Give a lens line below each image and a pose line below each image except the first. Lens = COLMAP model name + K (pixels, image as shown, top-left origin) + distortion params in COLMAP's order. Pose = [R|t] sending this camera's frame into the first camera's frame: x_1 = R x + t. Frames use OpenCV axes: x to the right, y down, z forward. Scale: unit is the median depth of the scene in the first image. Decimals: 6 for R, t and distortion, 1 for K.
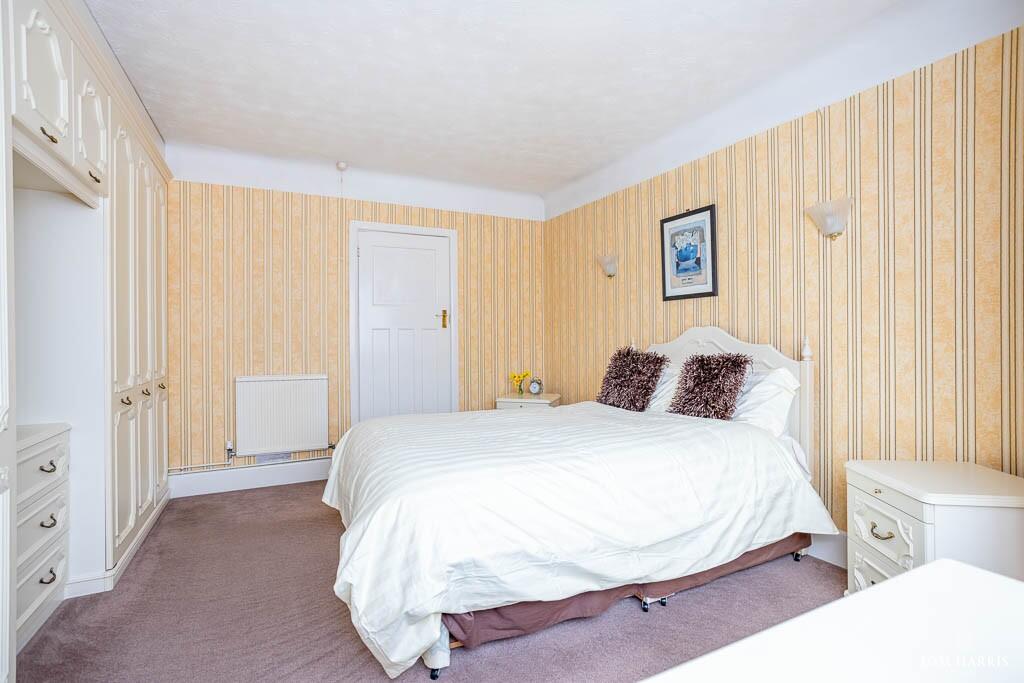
lens RADIAL K [[503.4, 0, 512.8], [0, 503.4, 337.5], [0, 0, 1]] dist [-0.016754, 0.005379]
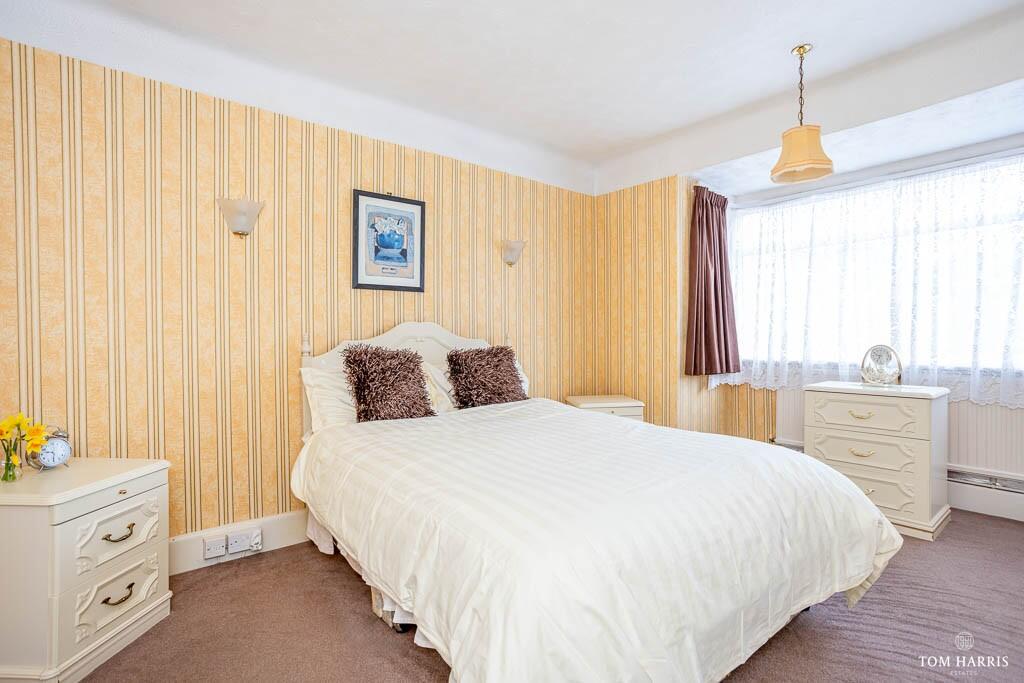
lens RADIAL K [[503.4, 0, 511.5], [0, 503.4, 343.8], [0, 0, 1]] dist [-0.016754, 0.005379]
pose [[-0.222380, -0.001067, 0.974959, -0.604167], [0.011475, 0.999927, 0.003712, 0.019570], [-0.974892, 0.012013, -0.222352, 1.006624]]
